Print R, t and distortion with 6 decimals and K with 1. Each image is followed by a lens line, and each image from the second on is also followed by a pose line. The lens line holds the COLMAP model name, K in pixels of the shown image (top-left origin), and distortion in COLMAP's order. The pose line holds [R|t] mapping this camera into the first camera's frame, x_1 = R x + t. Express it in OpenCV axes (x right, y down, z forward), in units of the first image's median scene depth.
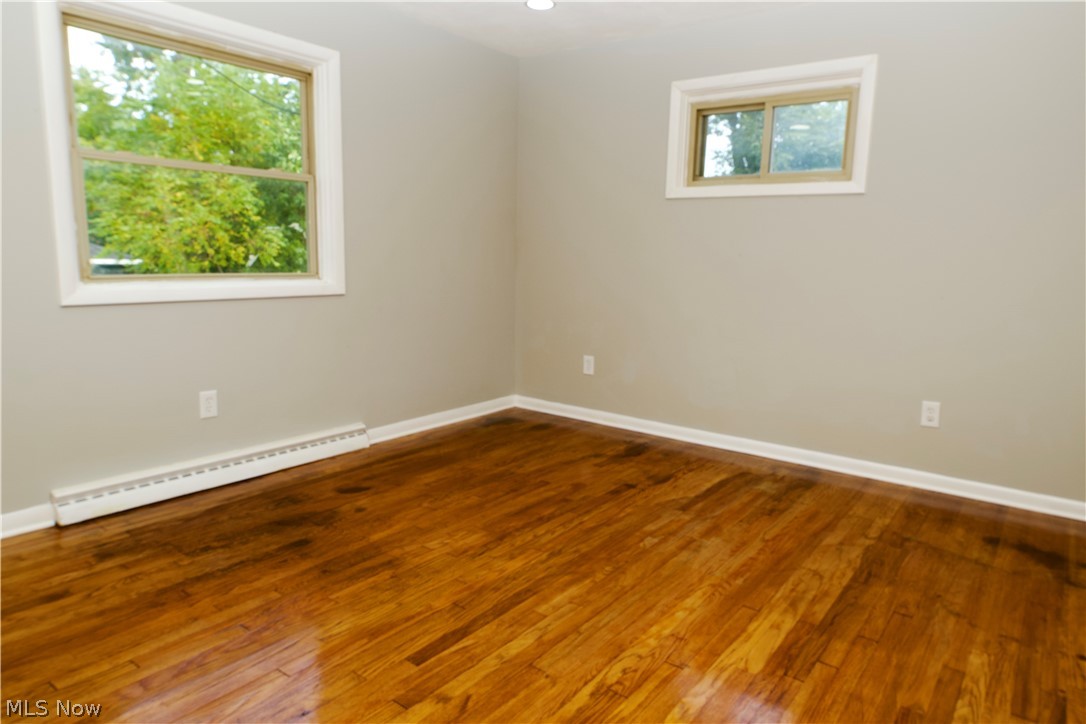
lens RADIAL K [[680.4, 0, 551.3], [0, 680.4, 353.6], [0, 0, 1]] dist [0.004244, 0.002927]
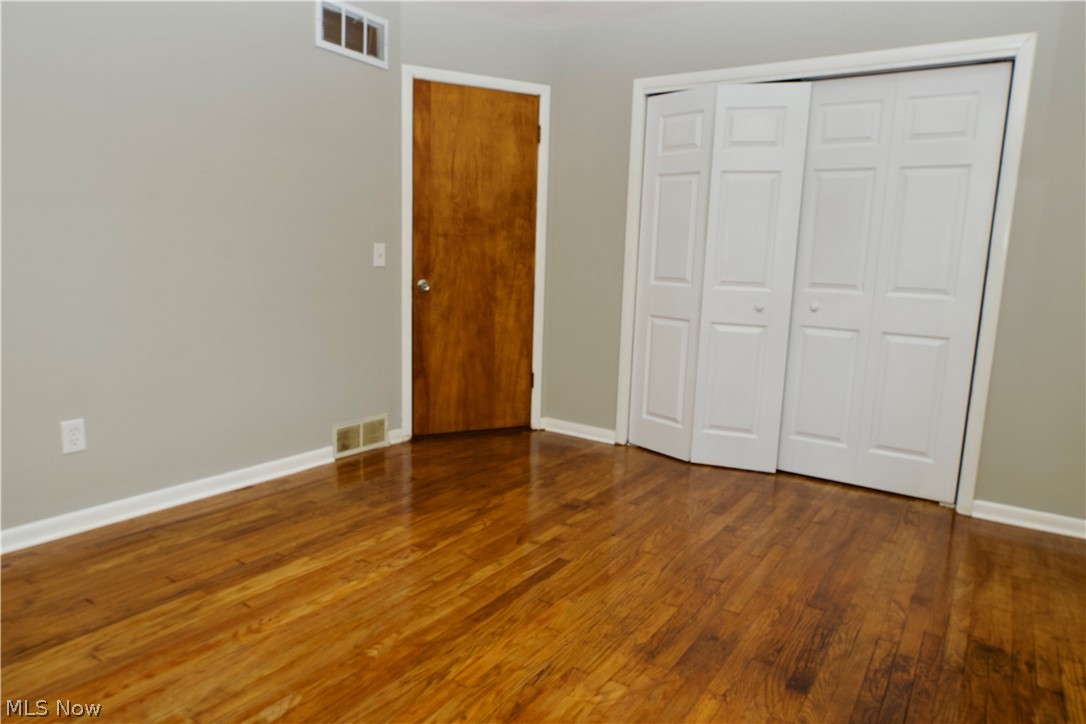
lens RADIAL K [[680.4, 0, 550.8], [0, 680.4, 369.2], [0, 0, 1]] dist [0.004244, 0.002927]
pose [[-0.996368, -0.048125, -0.070253, -0.056161], [-0.068028, 0.946073, 0.316729, -0.289340], [0.051222, 0.320358, -0.945911, 1.890764]]
